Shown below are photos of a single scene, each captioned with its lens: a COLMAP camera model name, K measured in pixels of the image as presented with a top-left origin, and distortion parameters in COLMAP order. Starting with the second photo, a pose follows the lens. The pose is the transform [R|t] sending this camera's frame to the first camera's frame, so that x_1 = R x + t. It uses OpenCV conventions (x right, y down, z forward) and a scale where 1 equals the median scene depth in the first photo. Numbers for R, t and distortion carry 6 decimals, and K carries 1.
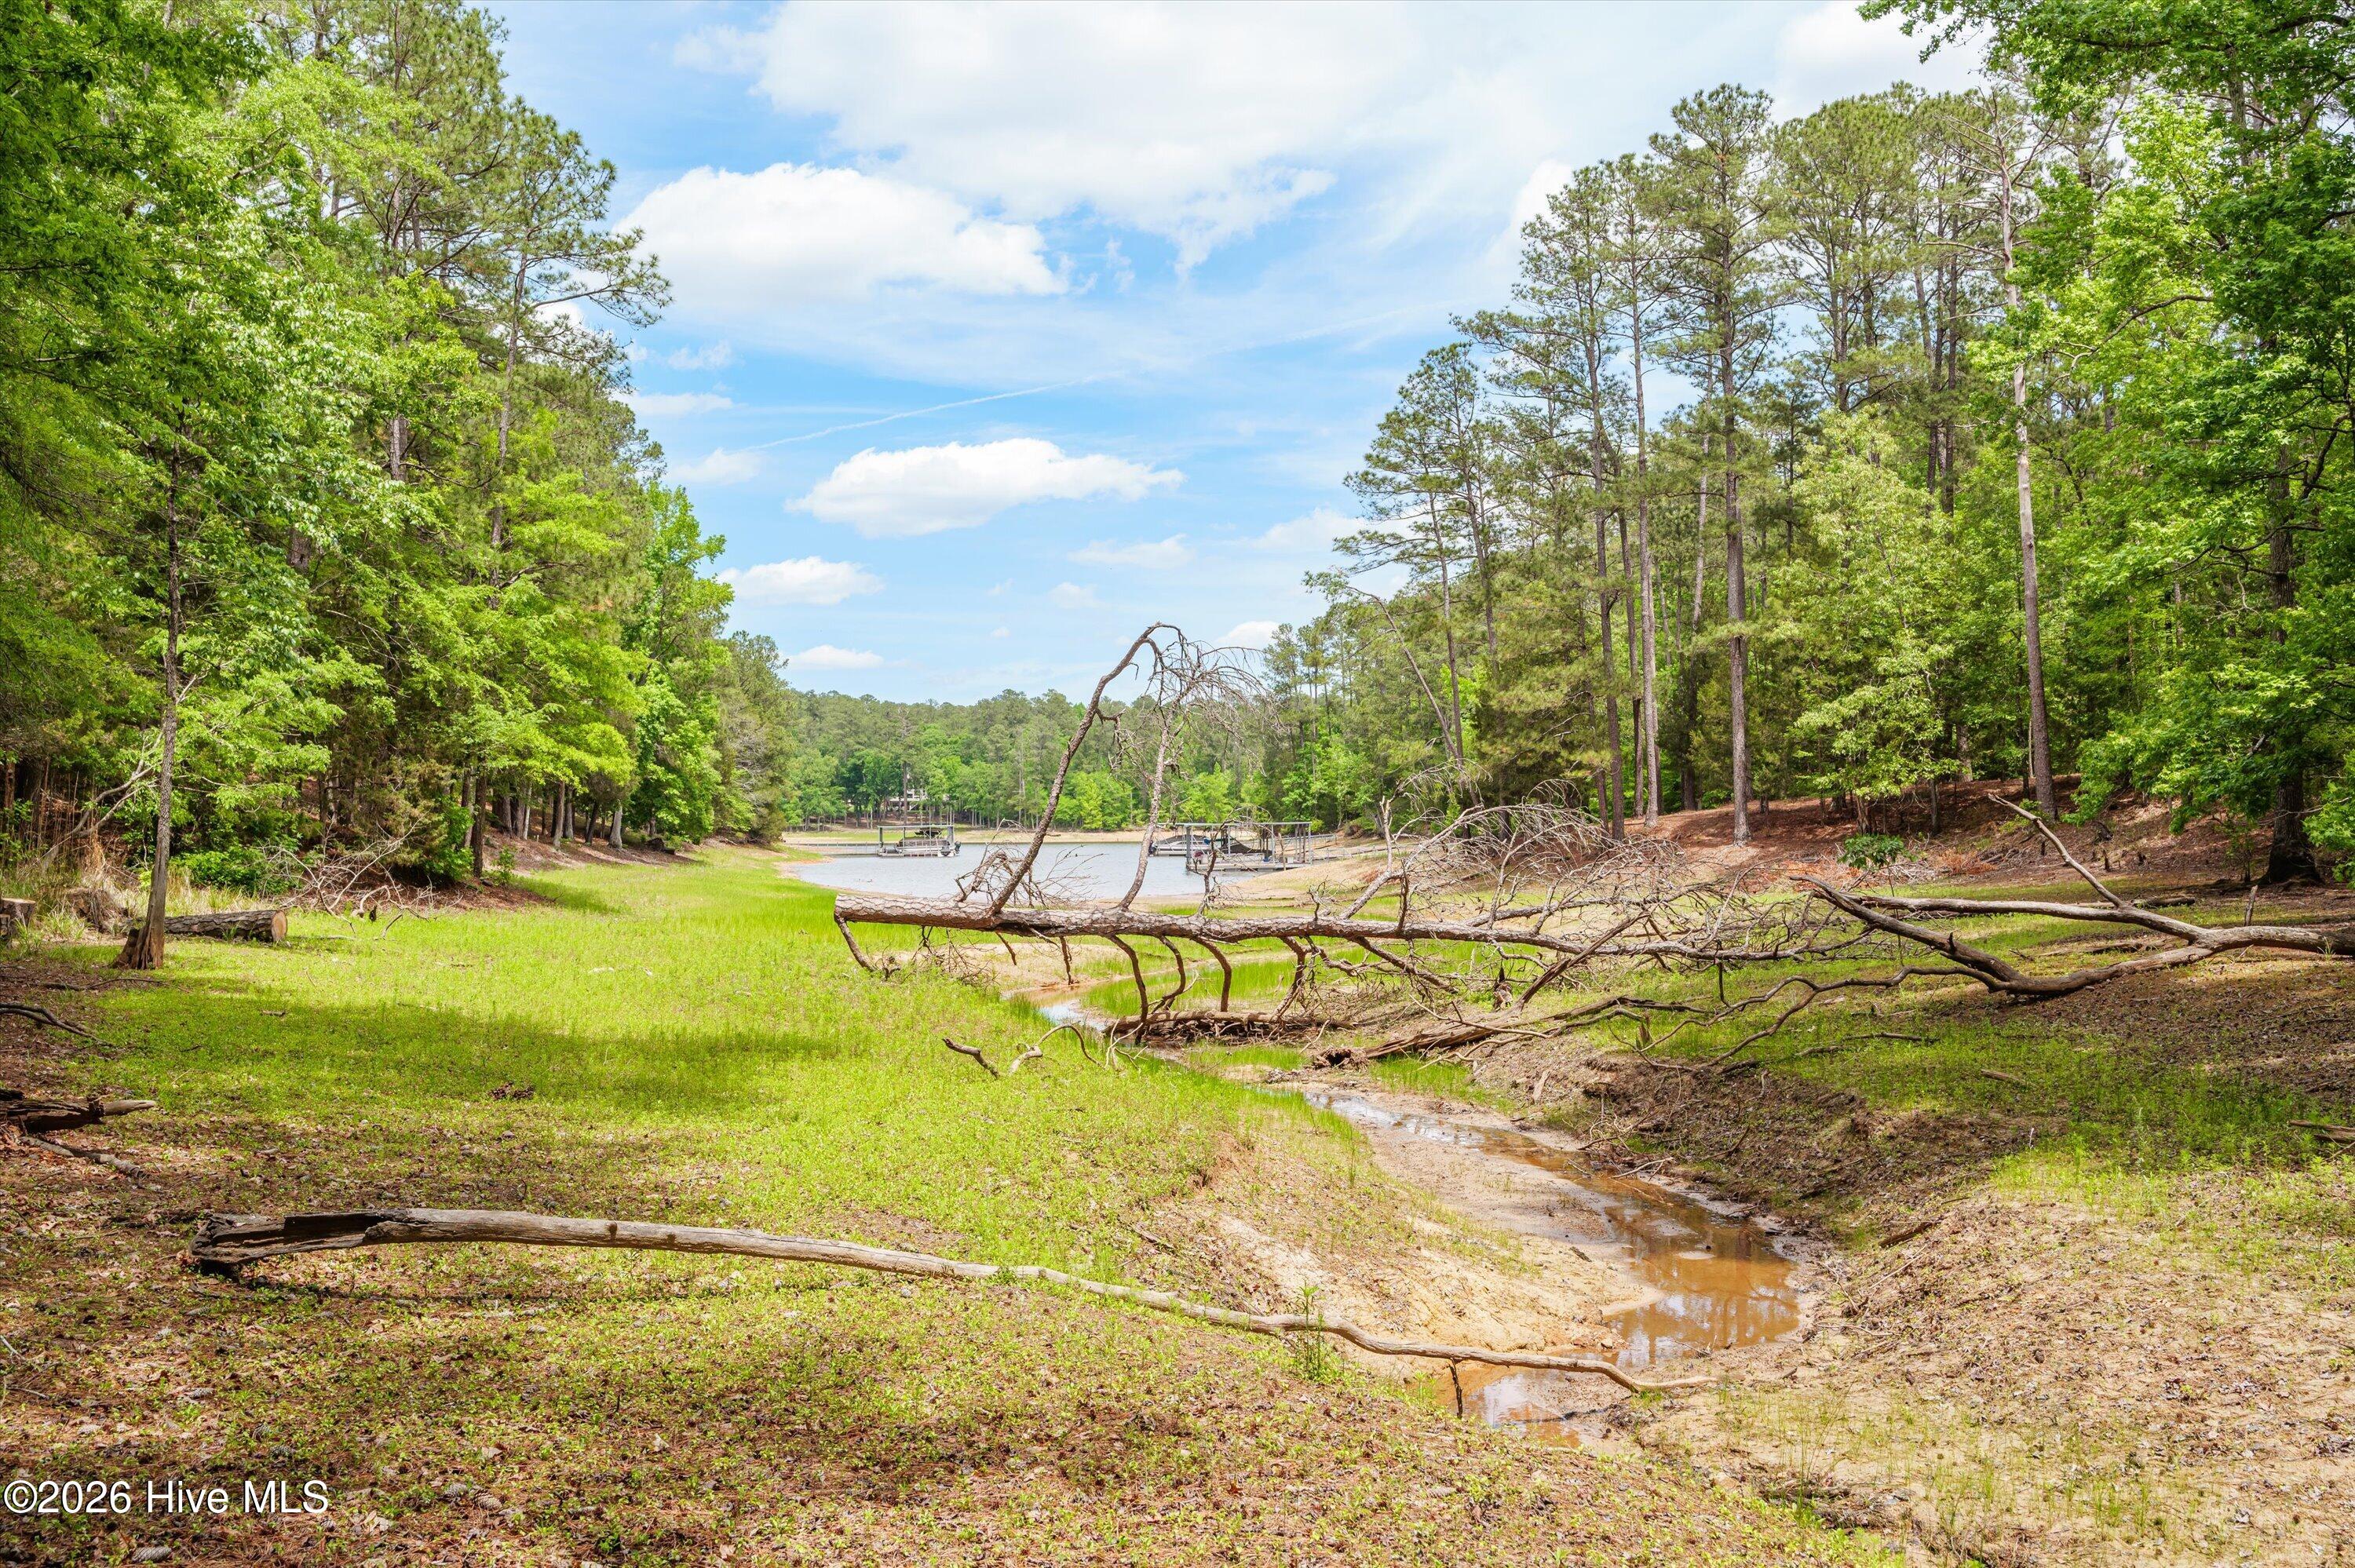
lens RADIAL K [[2204.4, 0, 1177.5], [0, 2204.4, 784.0], [0, 0, 1]] dist [0.010422, -0.019641]
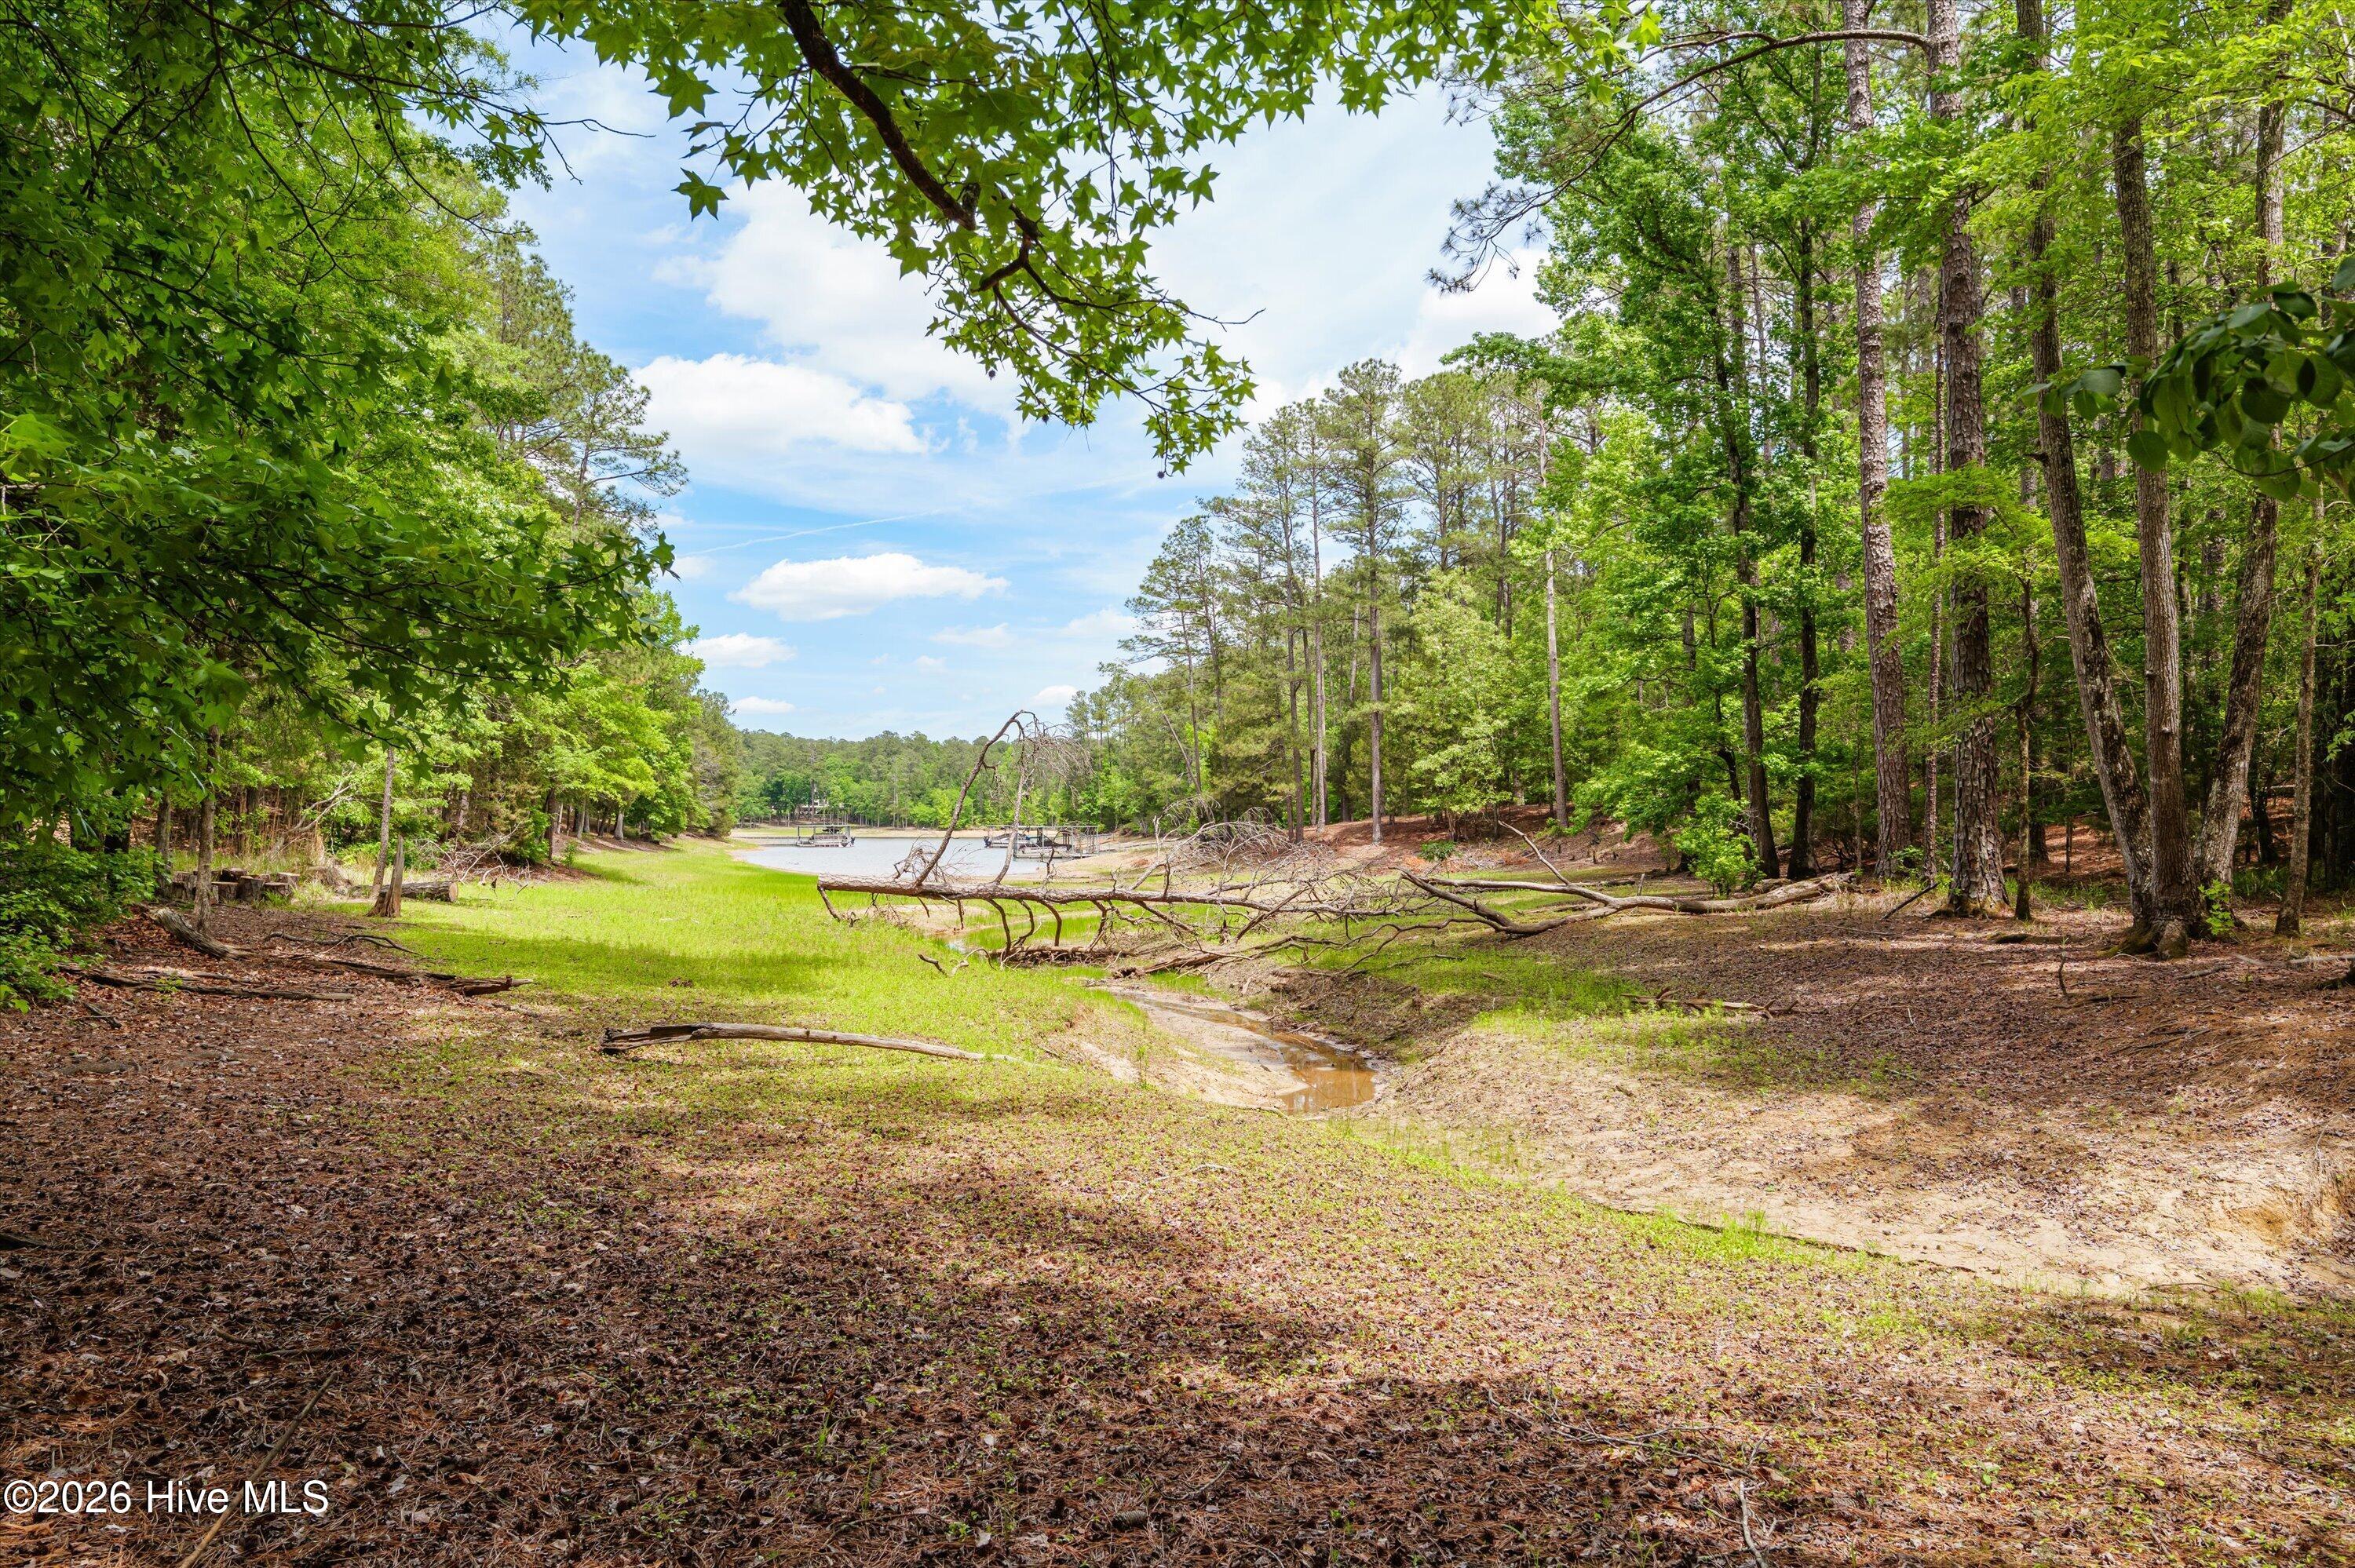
lens RADIAL K [[1961.2, 0, 1177.5], [0, 1961.2, 784.0], [0, 0, 1]] dist [0.017293, -0.029197]
pose [[0.992347, 0.011936, 0.122898, -0.058680], [-0.012528, 0.999913, 0.004041, -0.020283], [-0.122840, -0.005550, 0.992411, -0.380641]]
